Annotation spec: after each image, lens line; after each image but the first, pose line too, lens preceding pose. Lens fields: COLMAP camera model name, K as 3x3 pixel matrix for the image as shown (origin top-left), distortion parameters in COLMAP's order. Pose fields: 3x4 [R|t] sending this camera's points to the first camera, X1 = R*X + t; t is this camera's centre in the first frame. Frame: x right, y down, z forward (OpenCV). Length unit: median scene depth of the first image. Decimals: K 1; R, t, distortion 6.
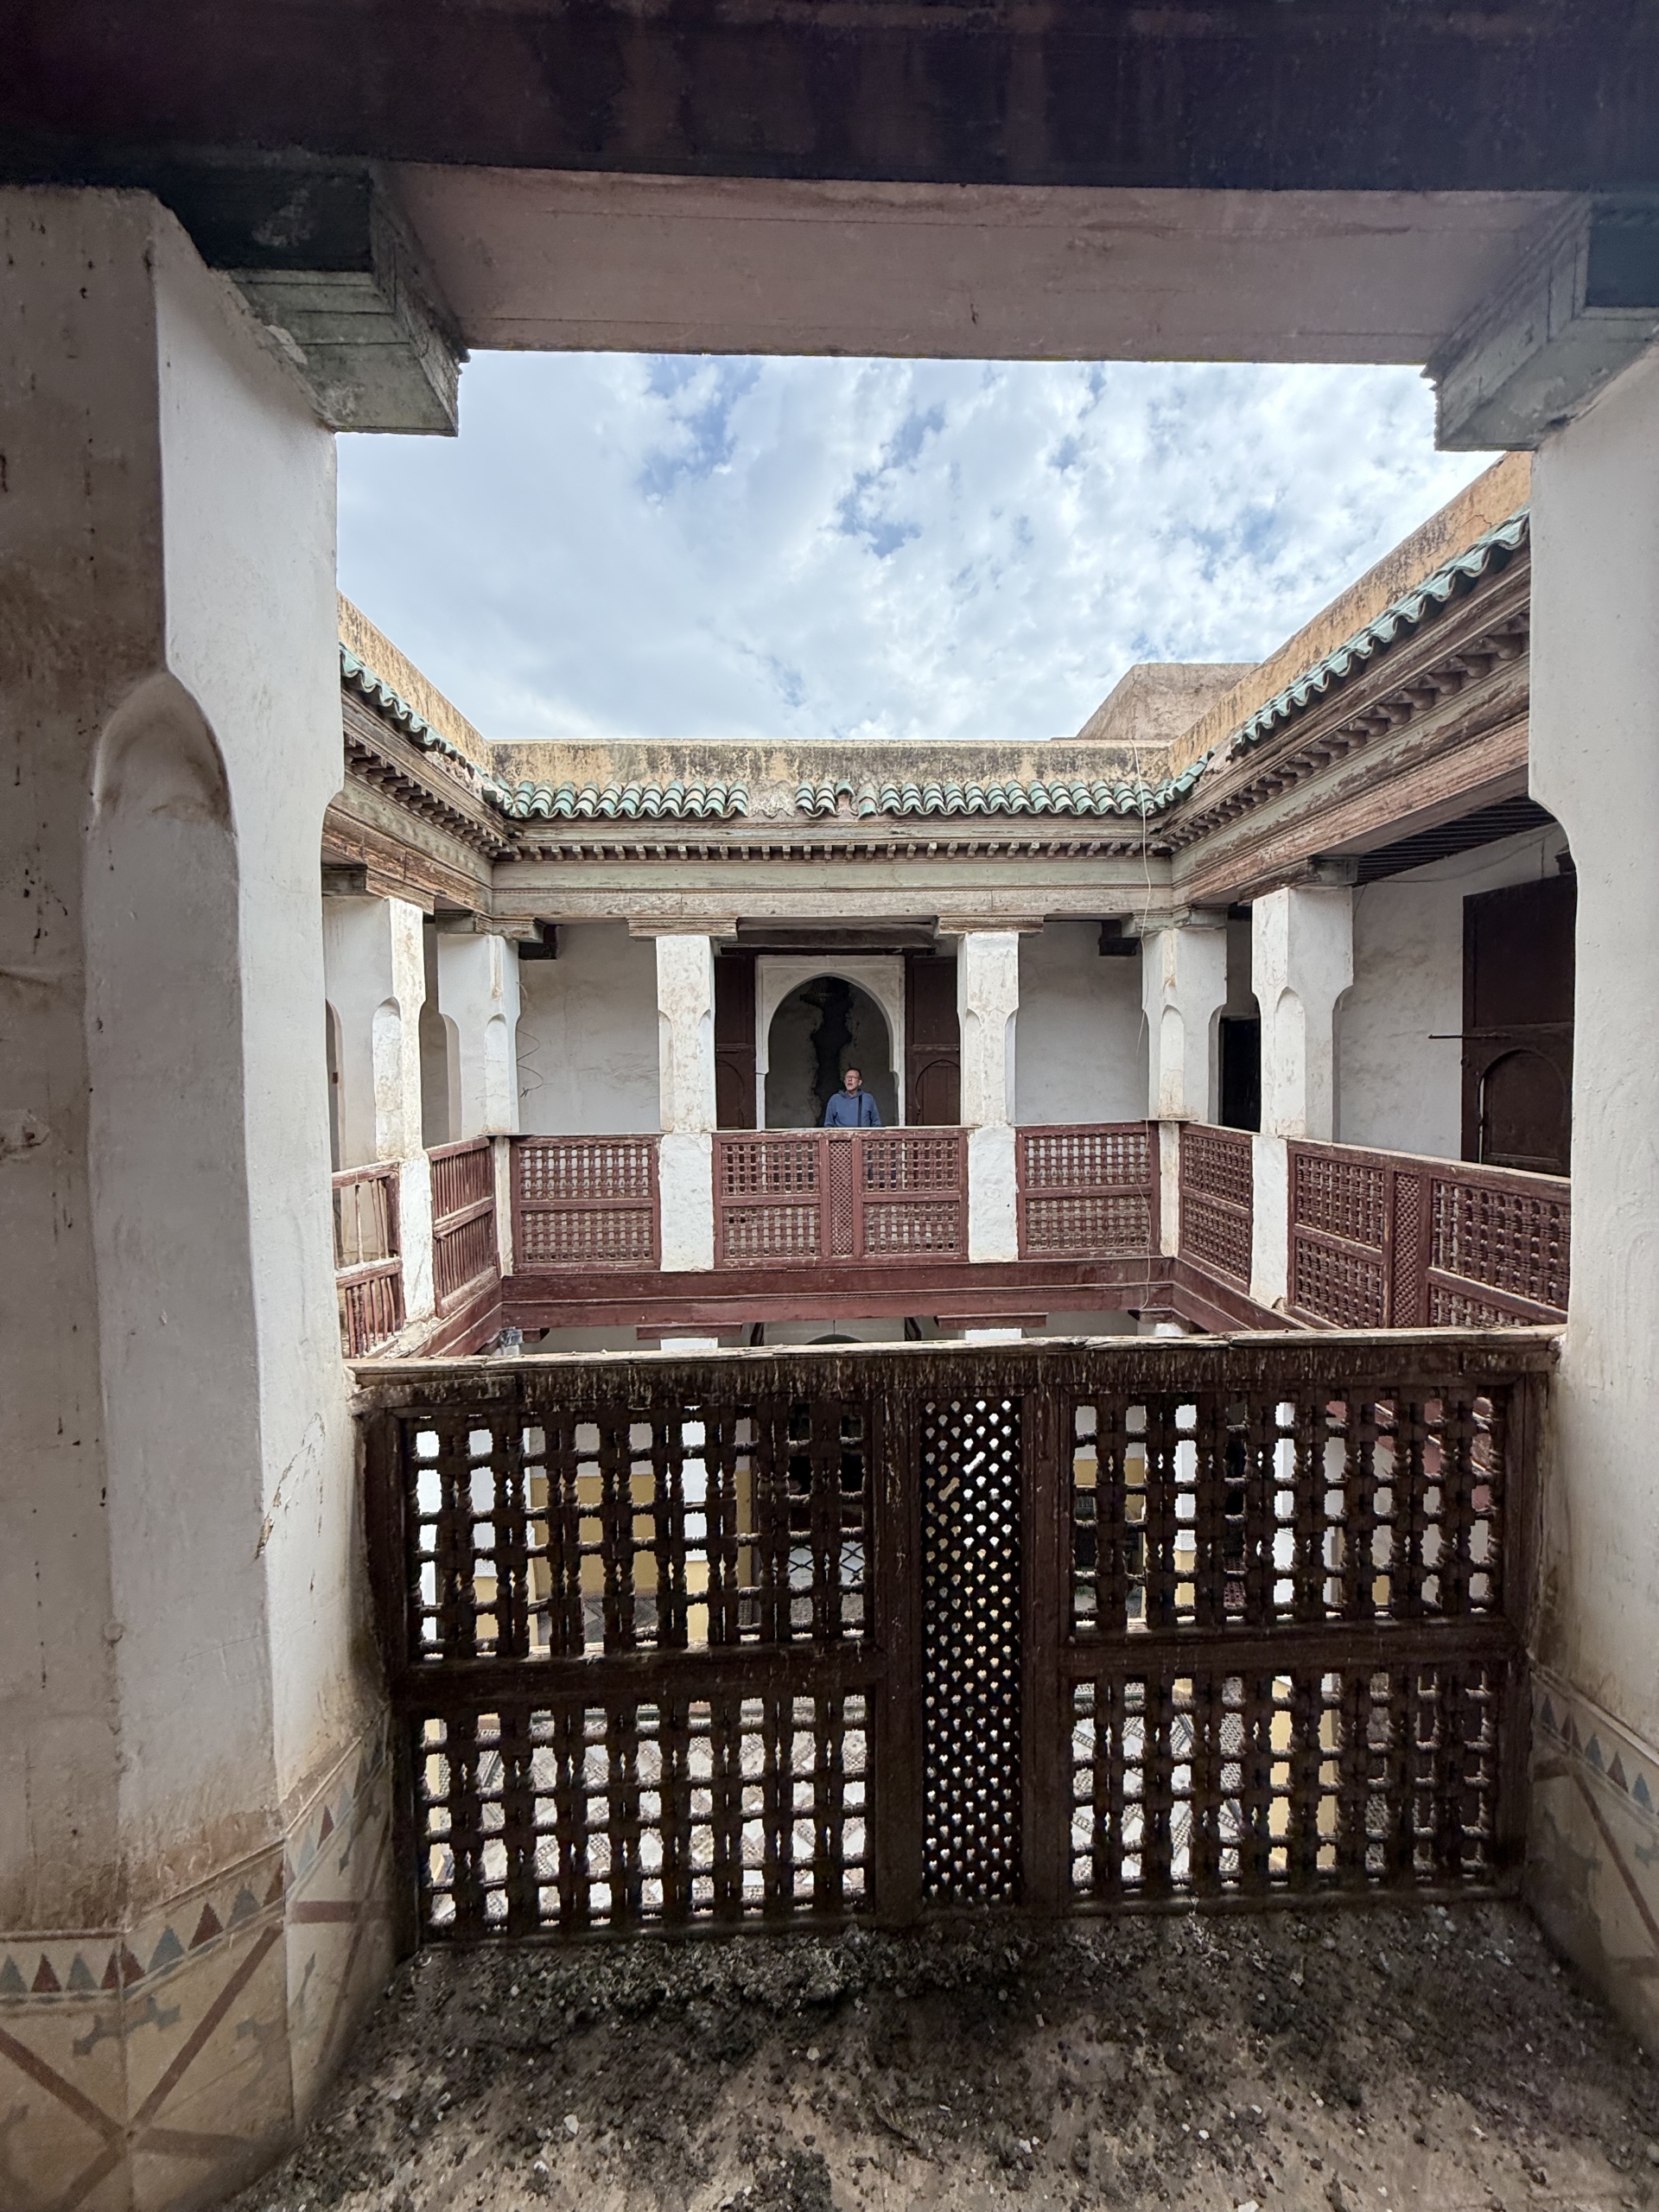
lens RADIAL K [[878.2, 0, 826.9], [0, 878.2, 1104.1], [0, 0, 1]] dist [0.000196, -0.000234]
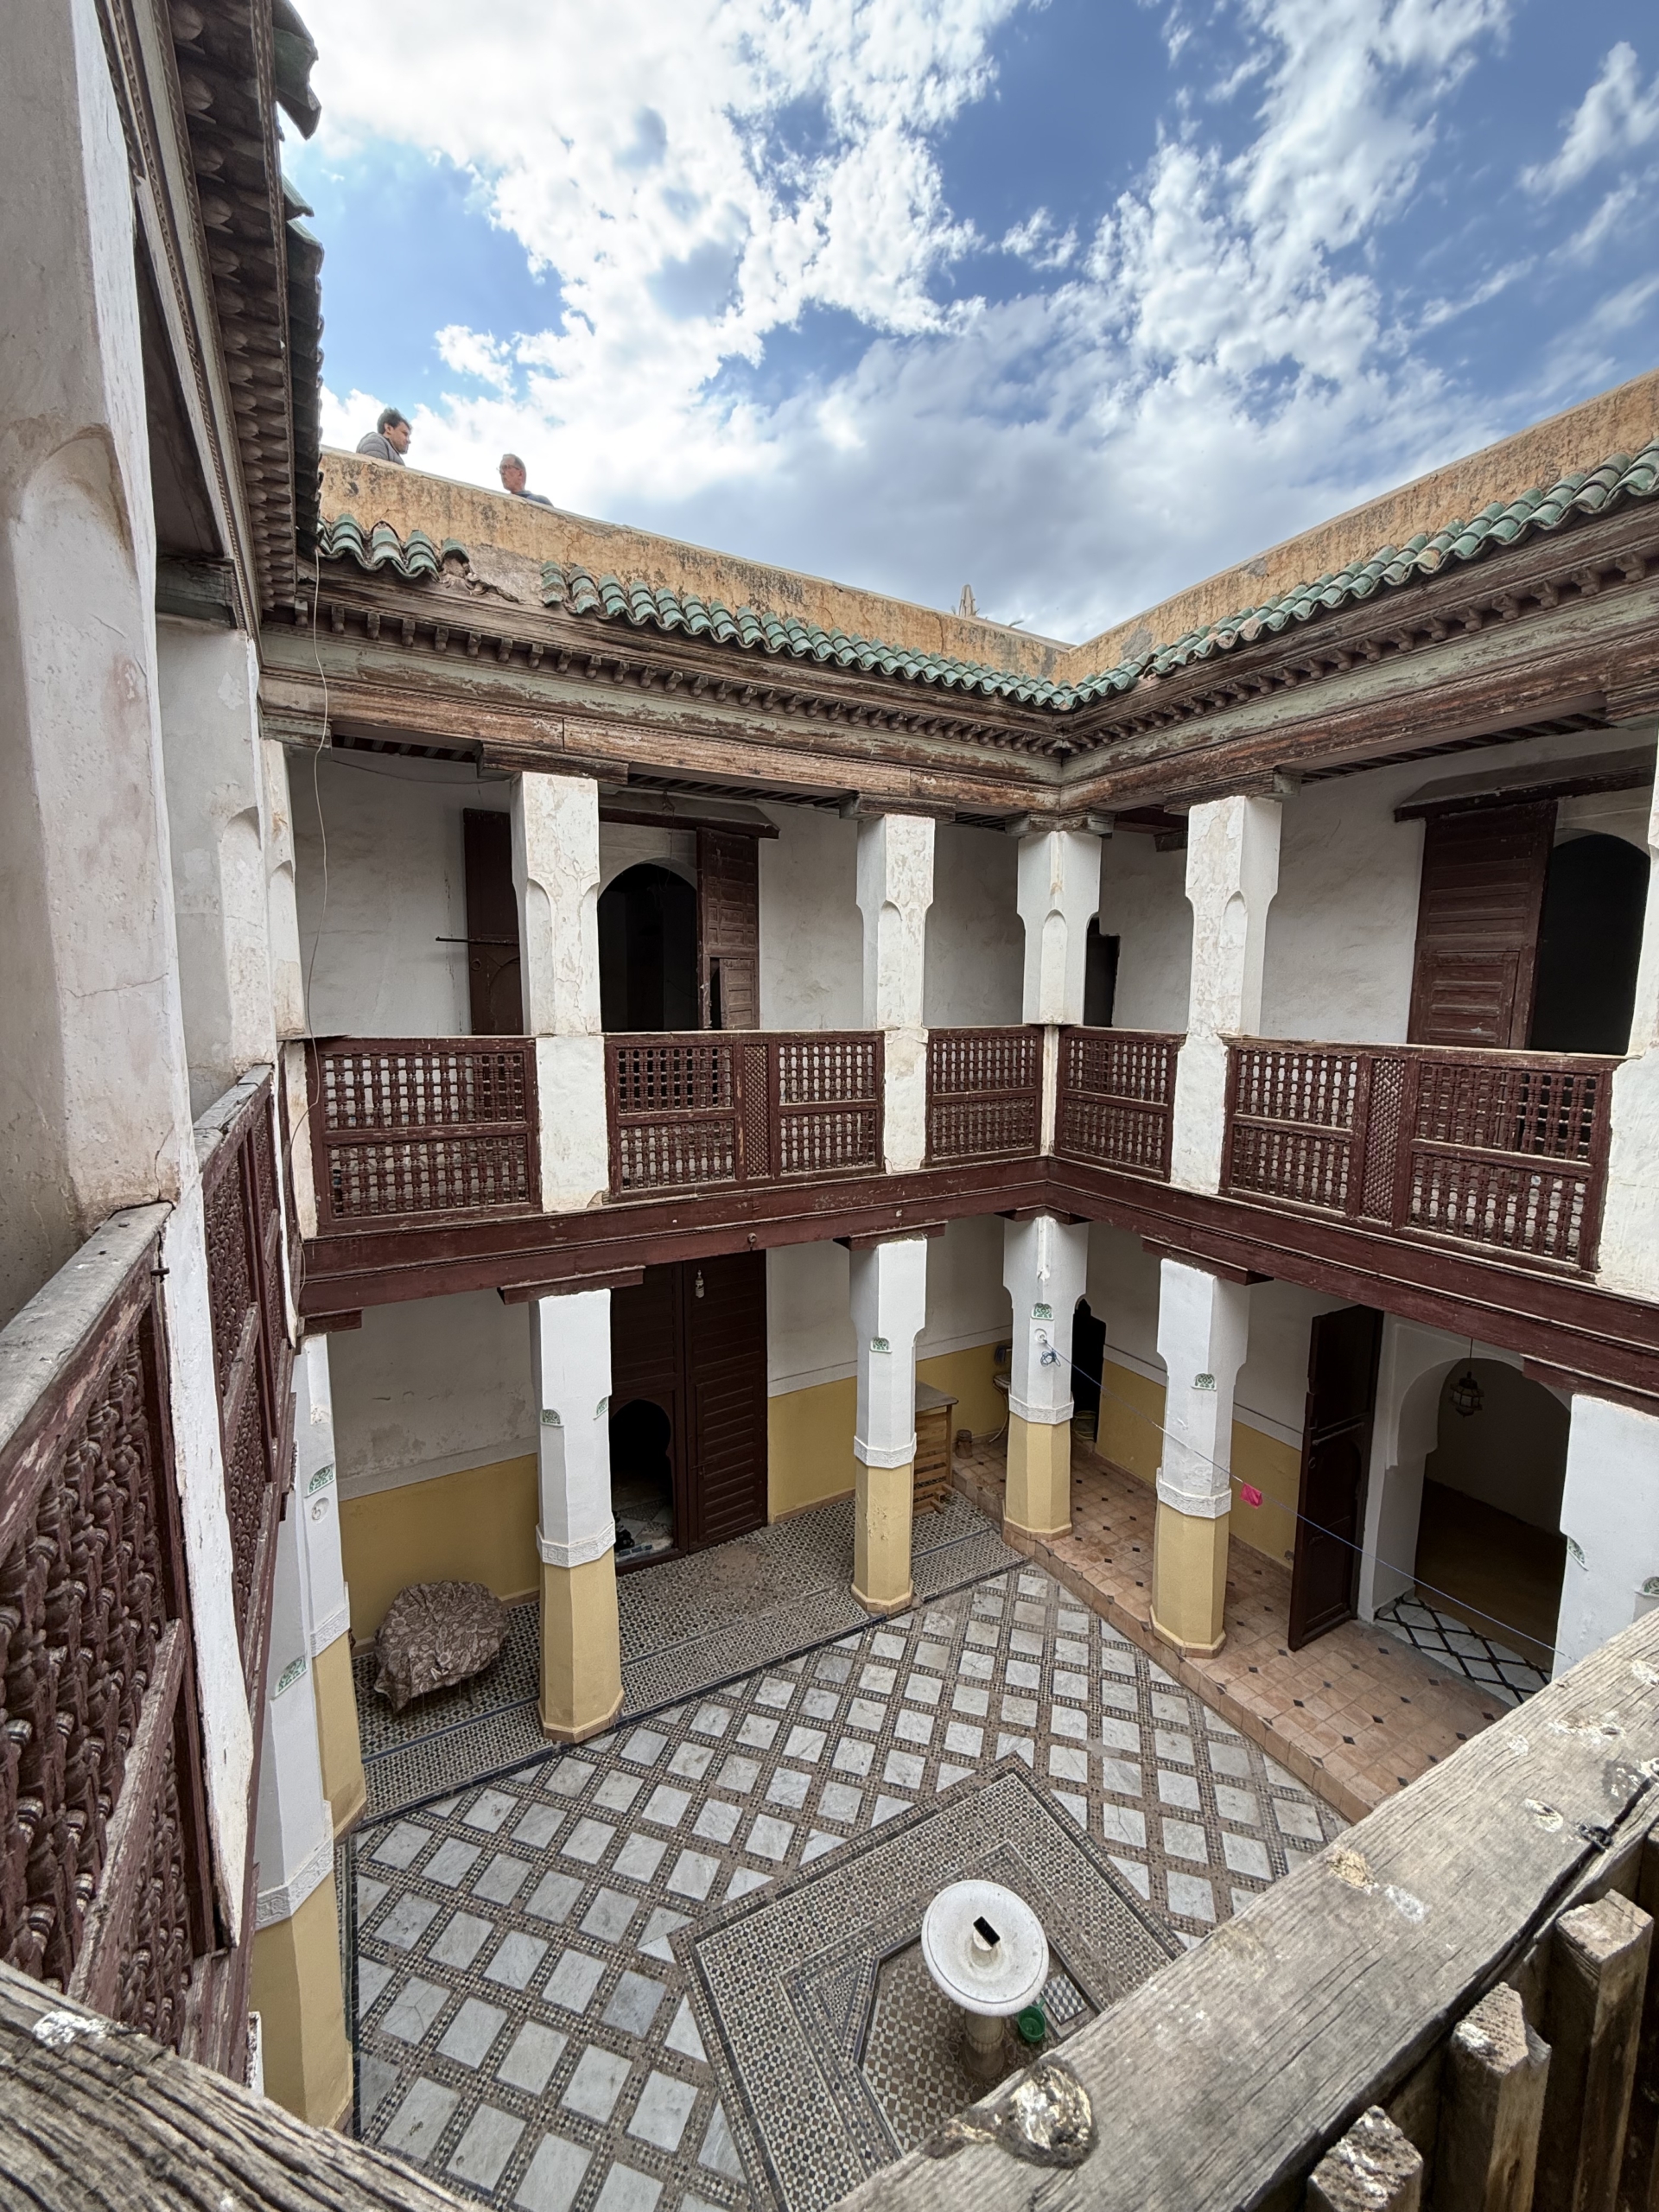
lens RADIAL K [[878.2, 0, 830.1], [0, 878.2, 1099.5], [0, 0, 1]] dist [0.000196, -0.000234]
pose [[-0.457407, -0.096448, 0.884012, -0.396101], [0.039313, 0.990936, 0.128455, -0.004372], [-0.888388, 0.093509, -0.449469, 0.966498]]
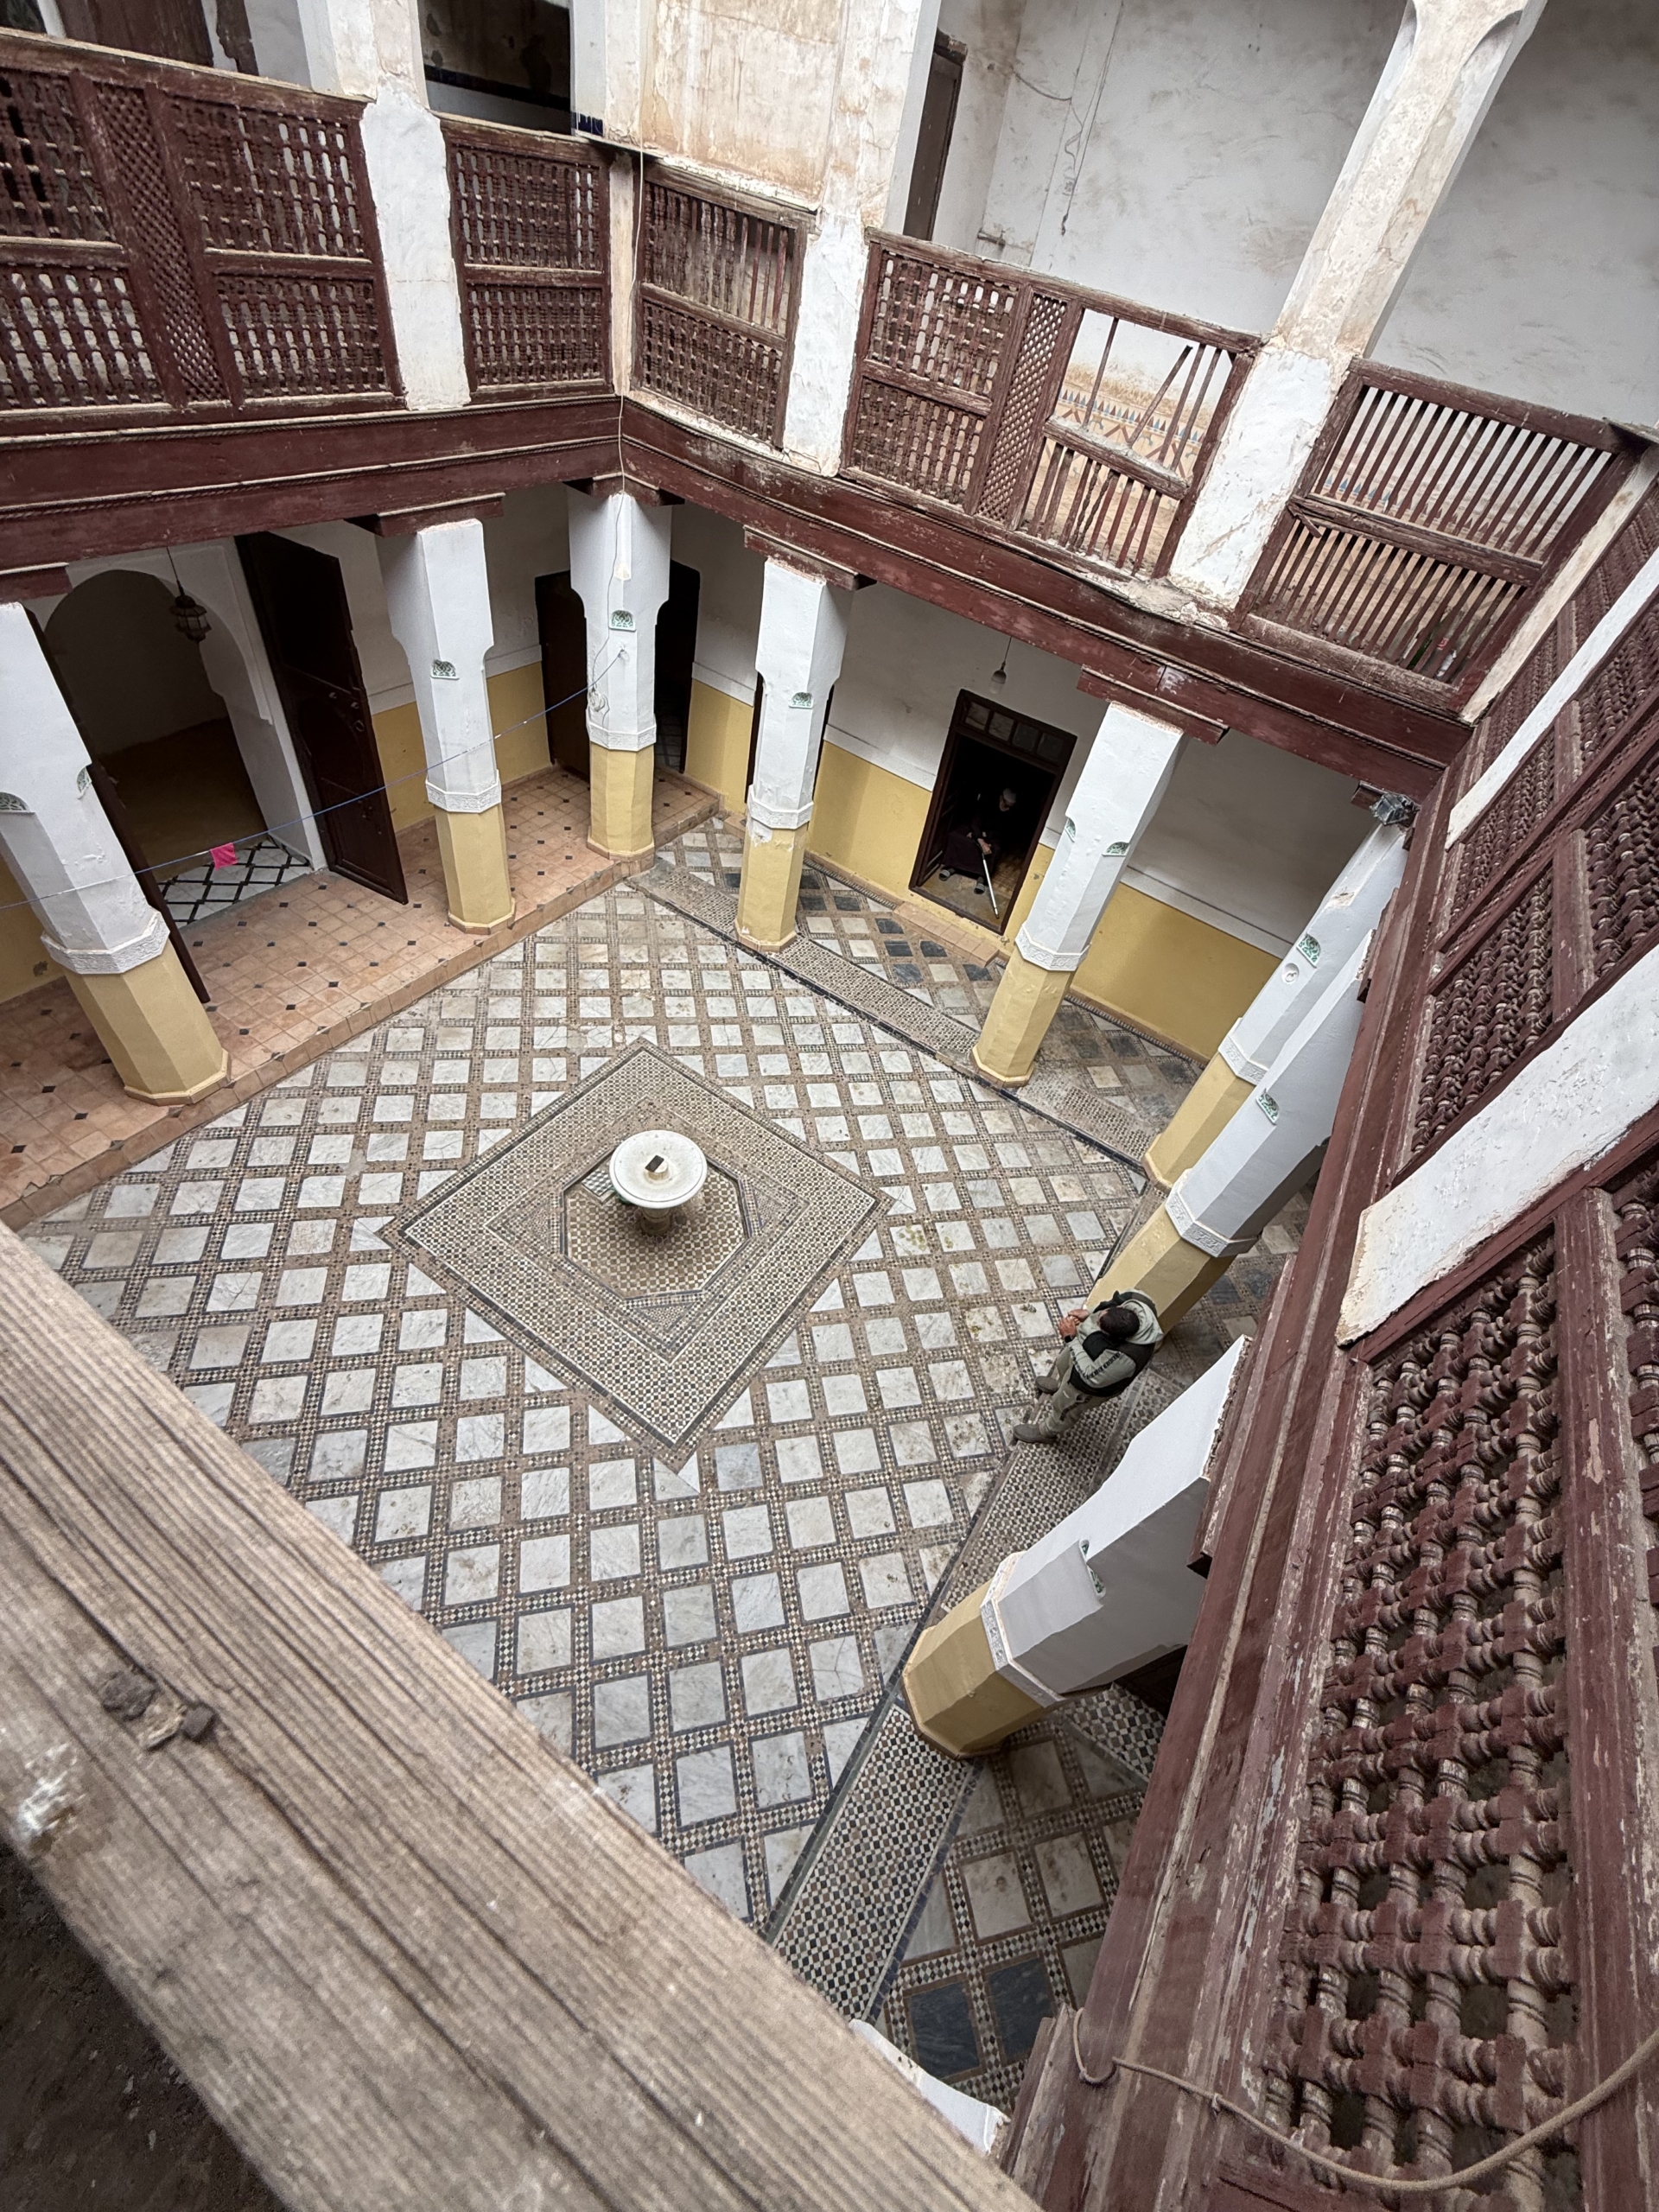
lens RADIAL K [[878.2, 0, 830.5], [0, 878.2, 1098.8], [0, 0, 1]] dist [0.000196, -0.000234]
pose [[-0.564244, 0.548564, -0.617014, 0.408452], [-0.198309, 0.635415, 0.746272, -0.007165], [0.801438, 0.543439, -0.249743, 0.942143]]
